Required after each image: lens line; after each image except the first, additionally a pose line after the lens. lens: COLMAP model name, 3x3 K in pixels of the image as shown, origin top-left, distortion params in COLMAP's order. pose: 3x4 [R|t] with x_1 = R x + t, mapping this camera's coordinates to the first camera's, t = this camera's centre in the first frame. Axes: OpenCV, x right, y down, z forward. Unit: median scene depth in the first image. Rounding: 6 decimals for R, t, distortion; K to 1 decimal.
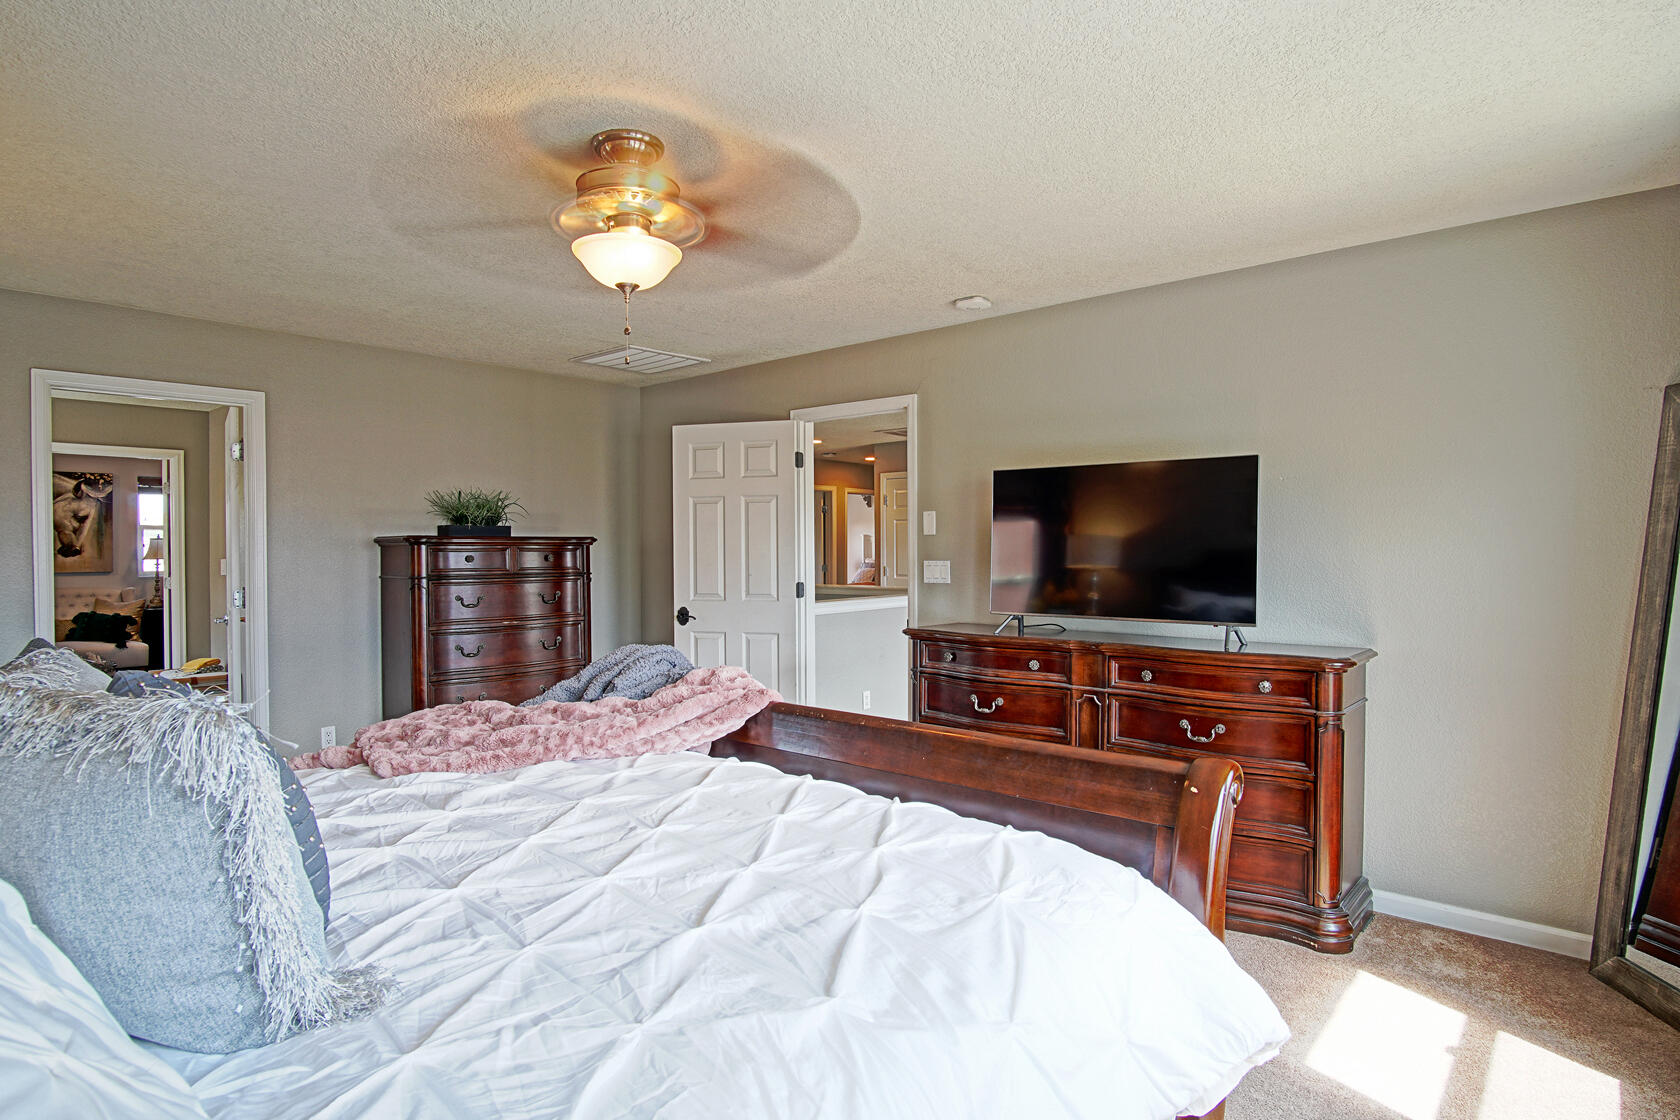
lens RADIAL K [[893.3, 0, 843.1], [0, 893.3, 562.9], [0, 0, 1]] dist [-0.016327, -0.000520]
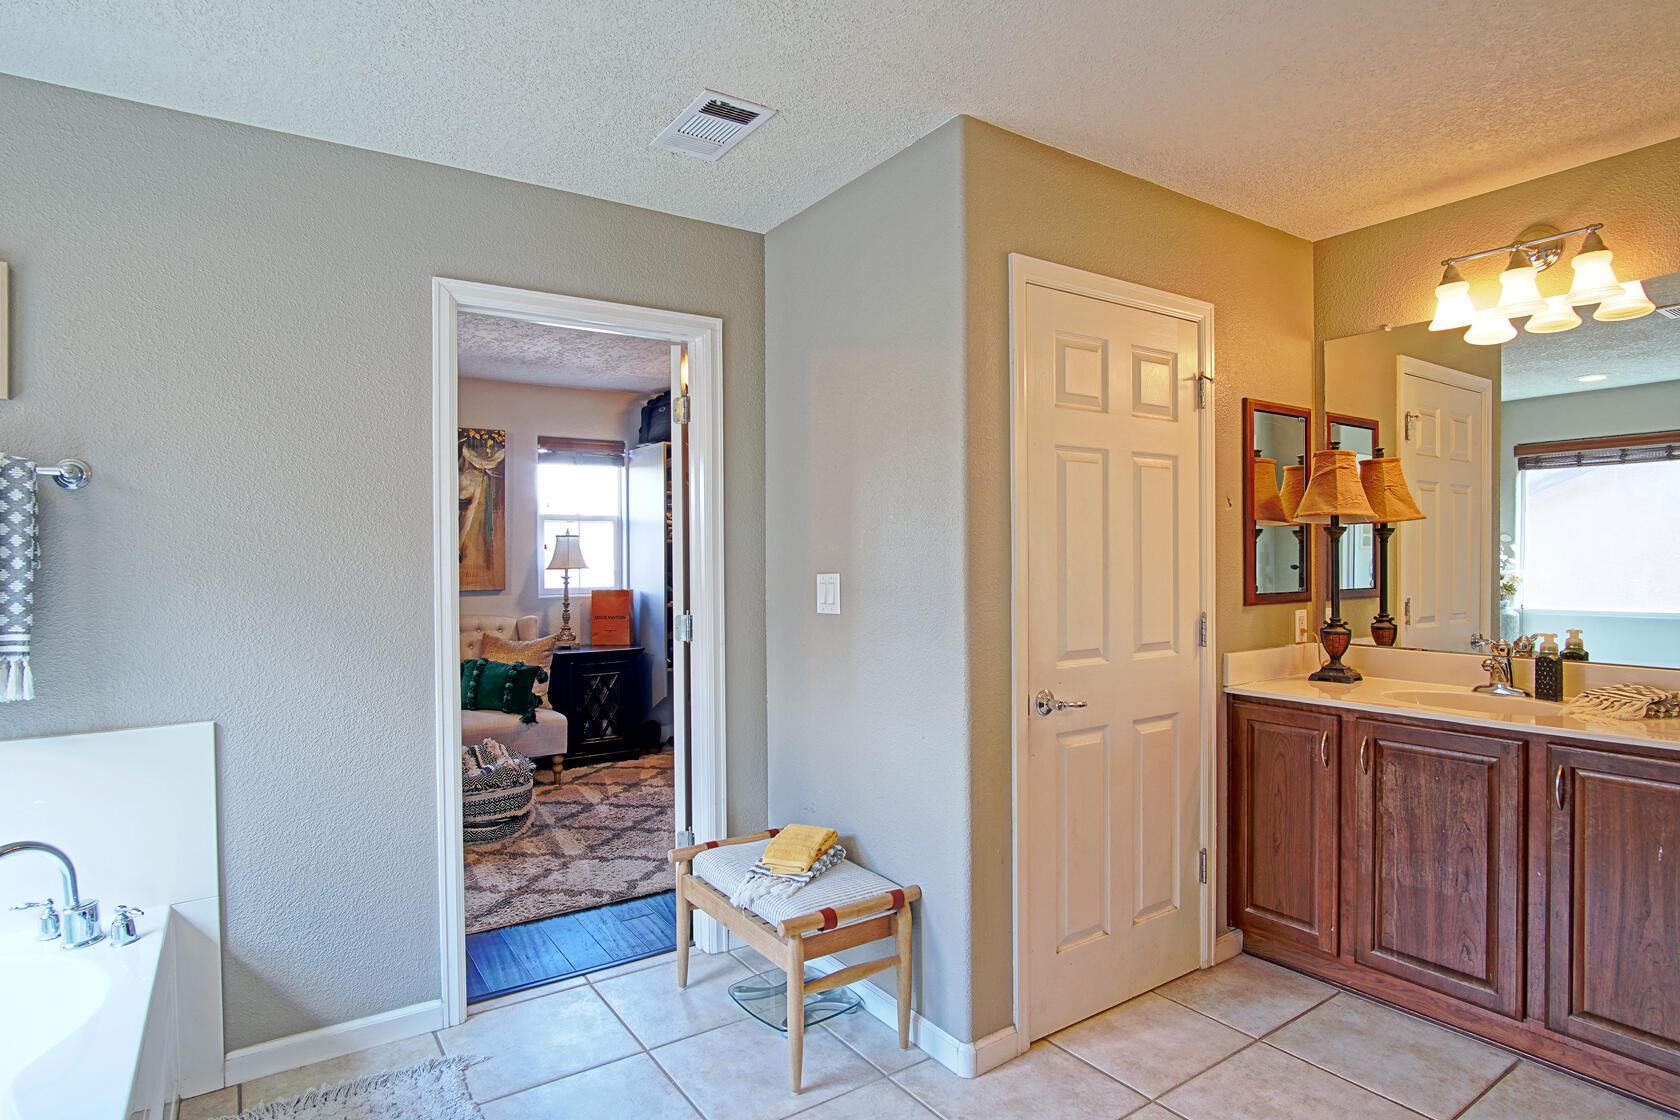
lens RADIAL K [[893.3, 0, 831.9], [0, 893.3, 561.7], [0, 0, 1]] dist [-0.016327, -0.000520]
pose [[0.966863, -0.003979, -0.255263, -0.456786], [0.002460, 0.999977, -0.006270, -0.005101], [0.255283, 0.005434, 0.966851, 0.466763]]
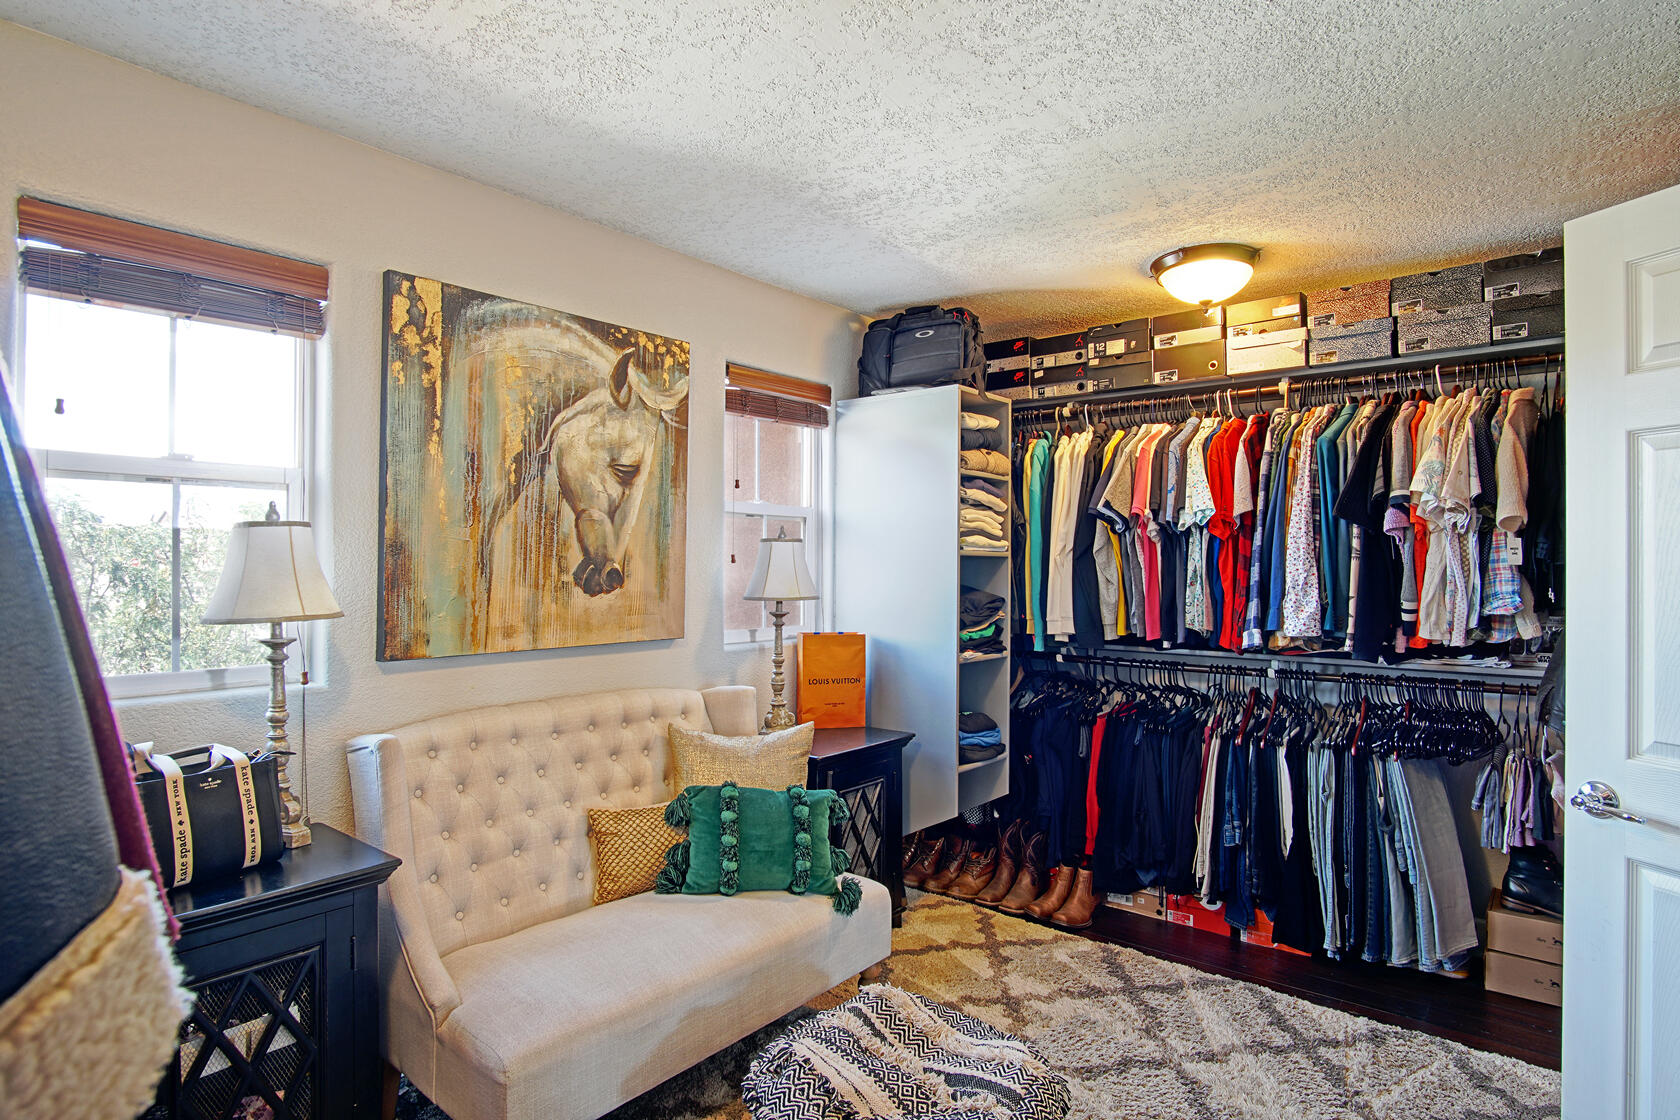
lens RADIAL K [[893.3, 0, 842.6], [0, 893.3, 560.9], [0, 0, 1]] dist [-0.016327, -0.000520]
pose [[0.999735, 0.000893, 0.023012, -0.790847], [-0.000295, 0.999663, -0.025972, -0.010236], [-0.023027, 0.025959, 0.999398, 0.677275]]
